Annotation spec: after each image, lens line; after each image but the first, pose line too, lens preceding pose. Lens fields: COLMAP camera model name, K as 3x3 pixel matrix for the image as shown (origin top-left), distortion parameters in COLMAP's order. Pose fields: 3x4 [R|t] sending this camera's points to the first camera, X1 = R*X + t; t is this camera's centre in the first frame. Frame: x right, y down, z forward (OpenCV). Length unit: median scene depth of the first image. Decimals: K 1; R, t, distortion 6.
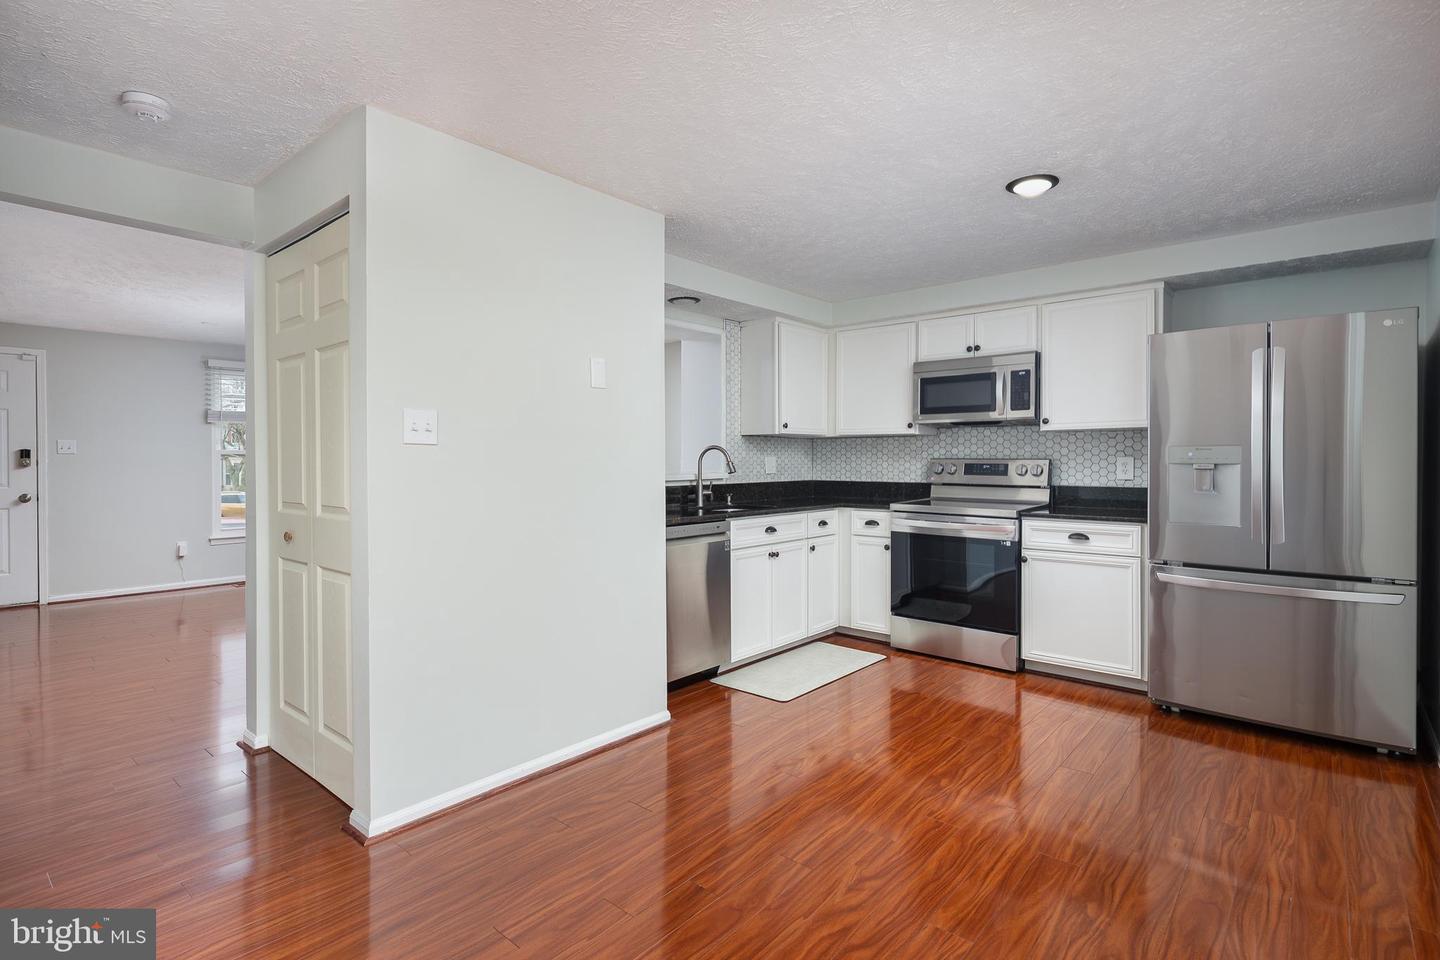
lens RADIAL K [[715.7, 0, 714.6], [0, 715.7, 472.8], [0, 0, 1]] dist [0.001066, 0.000229]
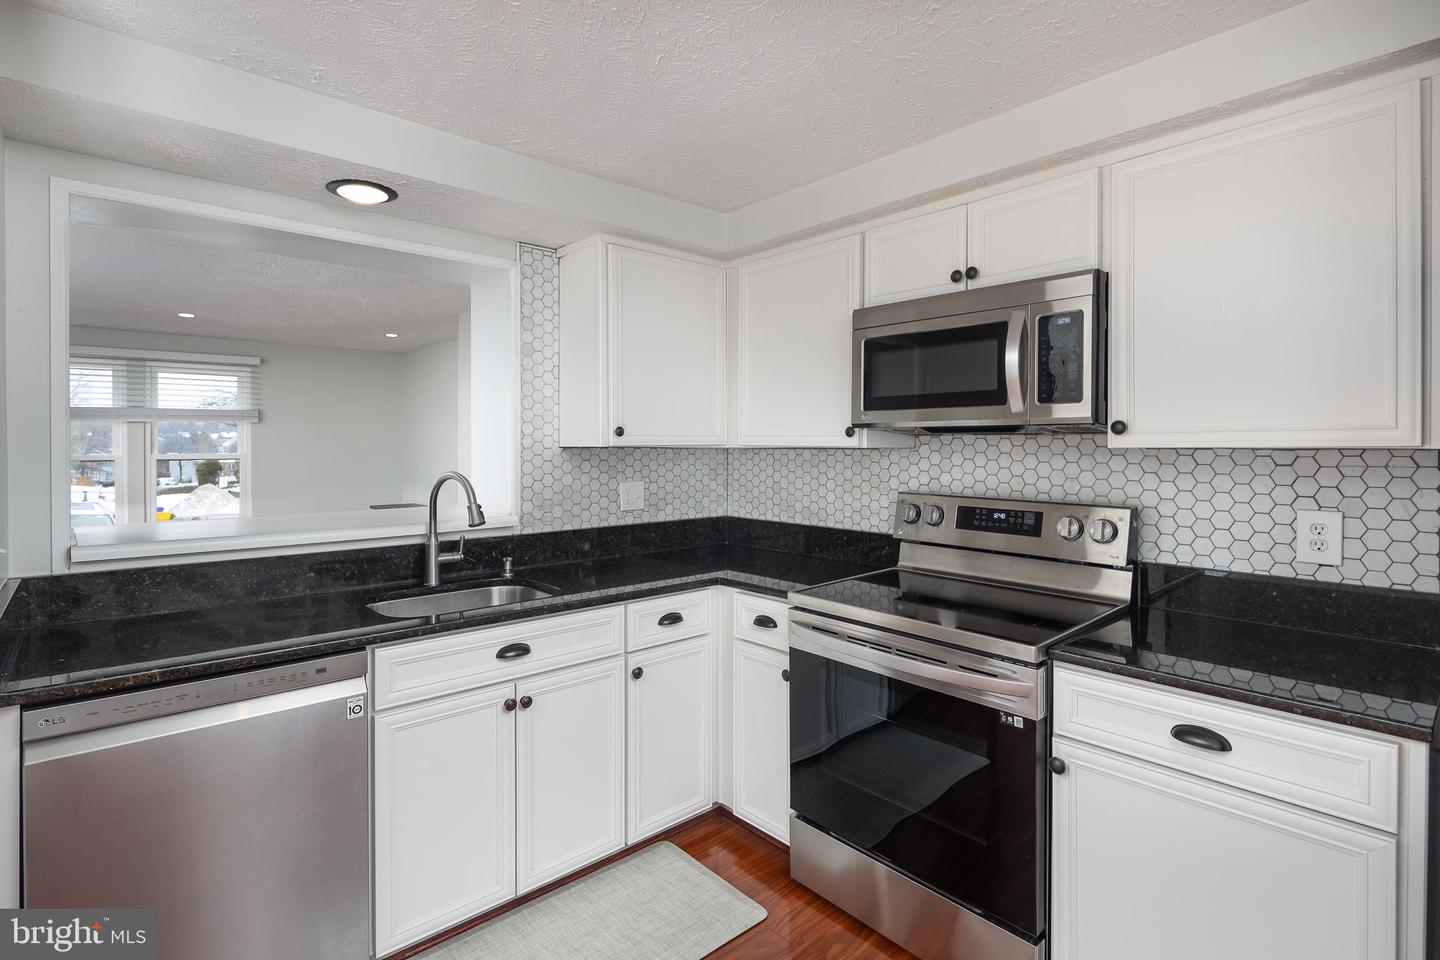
lens RADIAL K [[687.3, 0, 717.4], [0, 687.3, 452.5], [0, 0, 1]] dist [-0.003571, -0.000337]
pose [[0.990736, 0.005322, -0.135697, 0.252426], [-0.006476, 0.999946, -0.008066, -0.047497], [0.135647, 0.008870, 0.990718, 0.504721]]
